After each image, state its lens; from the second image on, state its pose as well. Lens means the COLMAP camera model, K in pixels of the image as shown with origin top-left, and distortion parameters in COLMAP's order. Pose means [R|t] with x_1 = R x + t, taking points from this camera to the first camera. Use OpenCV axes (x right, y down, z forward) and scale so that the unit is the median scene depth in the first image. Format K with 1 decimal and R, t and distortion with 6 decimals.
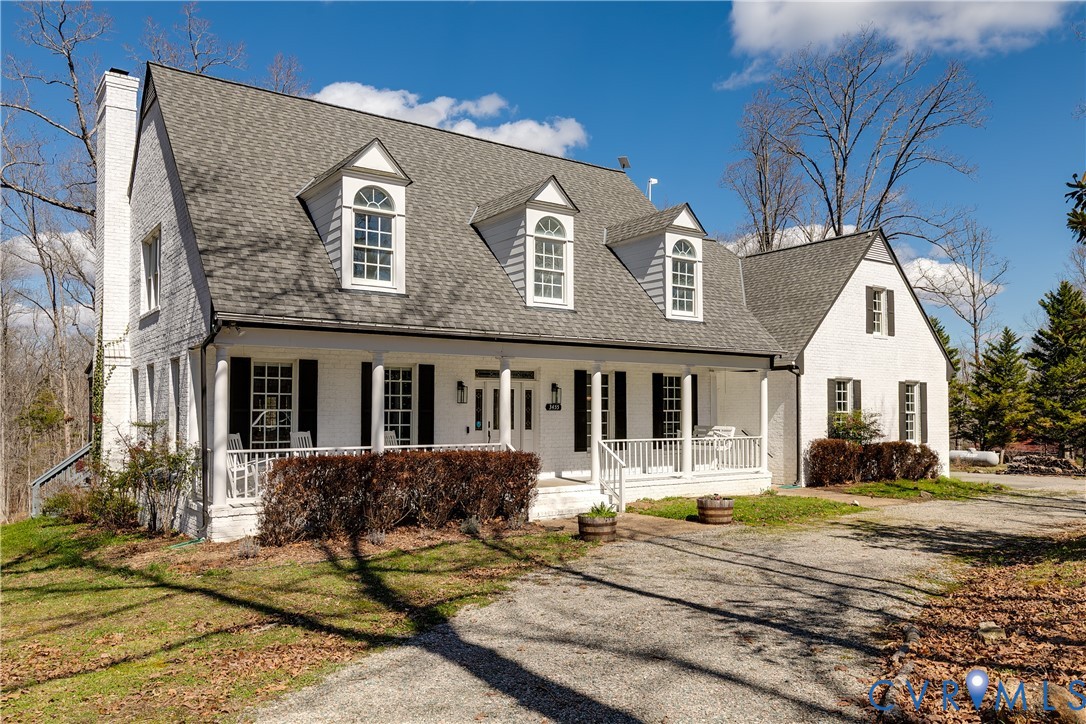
lens RADIAL K [[822.9, 0, 548.4], [0, 822.9, 392.2], [0, 0, 1]] dist [0.016844, 0.002541]
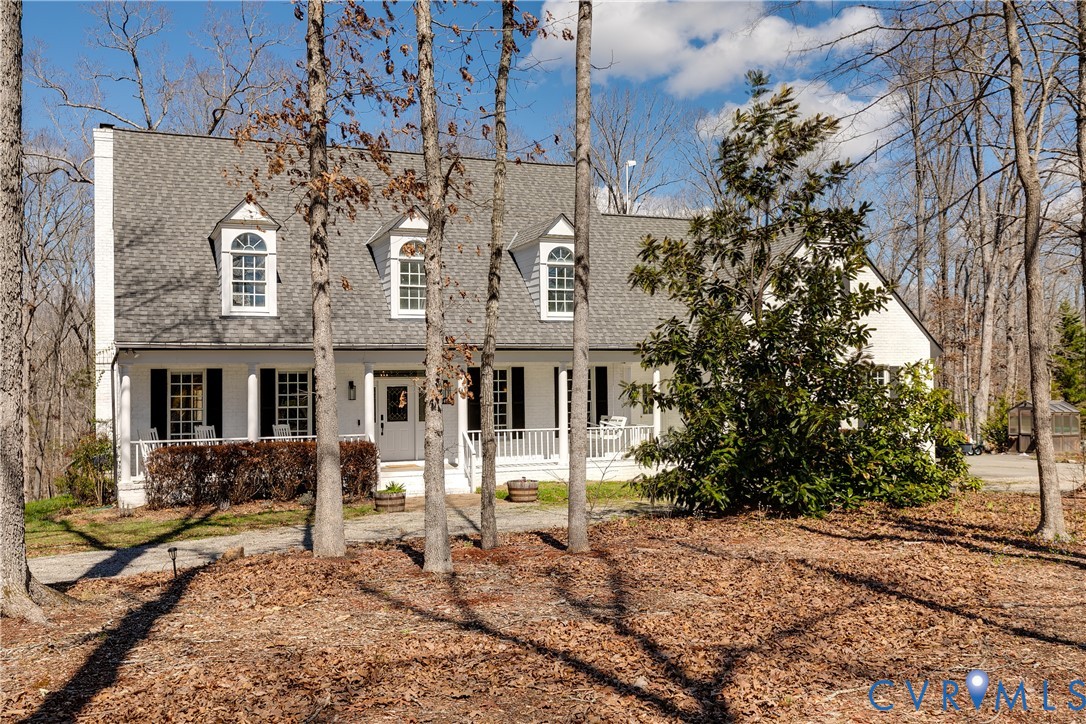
lens RADIAL K [[1056.8, 0, 543.4], [0, 1056.8, 364.2], [0, 0, 1]] dist [0.028371, 0.000000]
pose [[0.973838, -0.016405, -0.226651, 0.481922], [0.017757, 0.999835, 0.003930, -0.037121], [0.226549, -0.007852, 0.973968, -0.395250]]
